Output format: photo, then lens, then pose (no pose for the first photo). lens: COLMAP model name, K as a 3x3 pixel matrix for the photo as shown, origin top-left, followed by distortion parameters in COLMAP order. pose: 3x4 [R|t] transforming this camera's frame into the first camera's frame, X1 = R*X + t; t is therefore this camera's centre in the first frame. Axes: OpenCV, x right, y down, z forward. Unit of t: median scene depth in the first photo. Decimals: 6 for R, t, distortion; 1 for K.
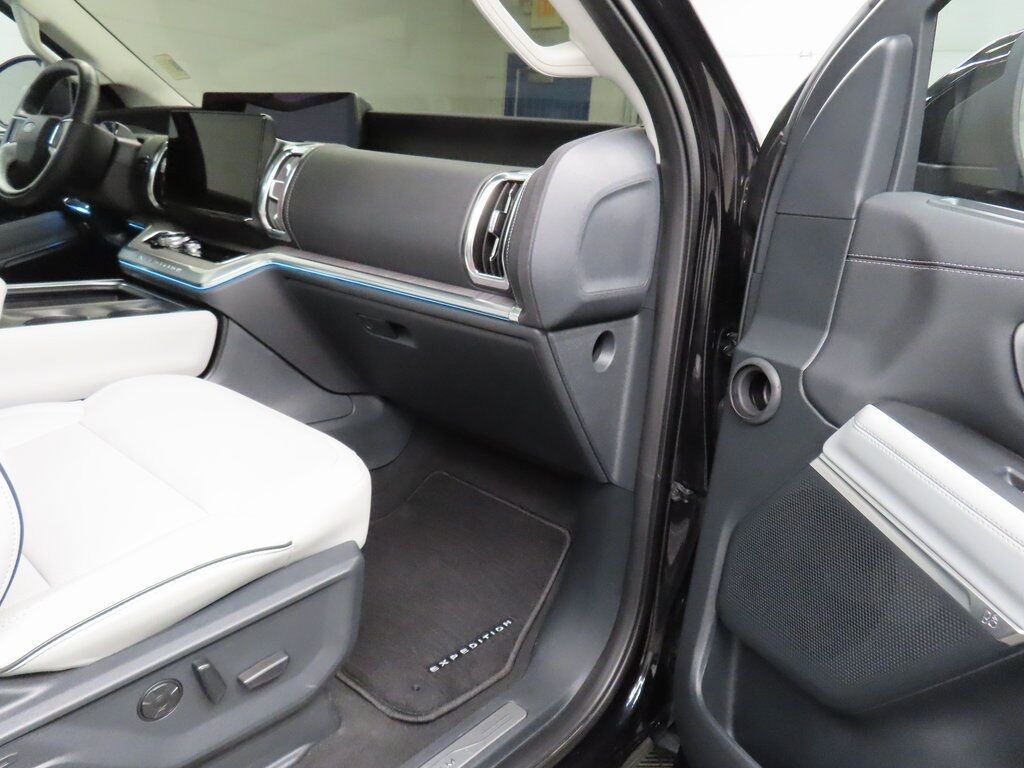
lens RADIAL K [[726.2, 0, 514.1], [0, 726.2, 382.7], [0, 0, 1]] dist [0.000771, -0.015106]
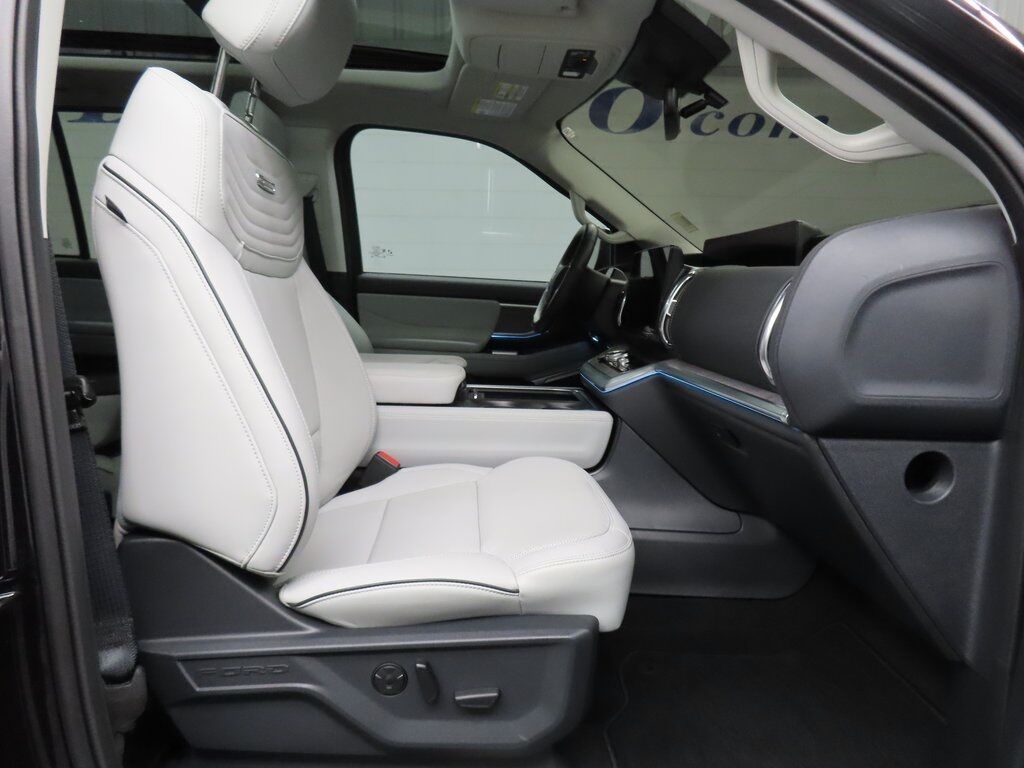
lens RADIAL K [[726.2, 0, 514.5], [0, 726.2, 385.8], [0, 0, 1]] dist [0.000771, -0.015106]
pose [[0.699061, 0.038491, -0.714025, 0.388316], [-0.183212, 0.974859, -0.126821, 0.044853], [0.691193, 0.219473, 0.688538, 0.124564]]
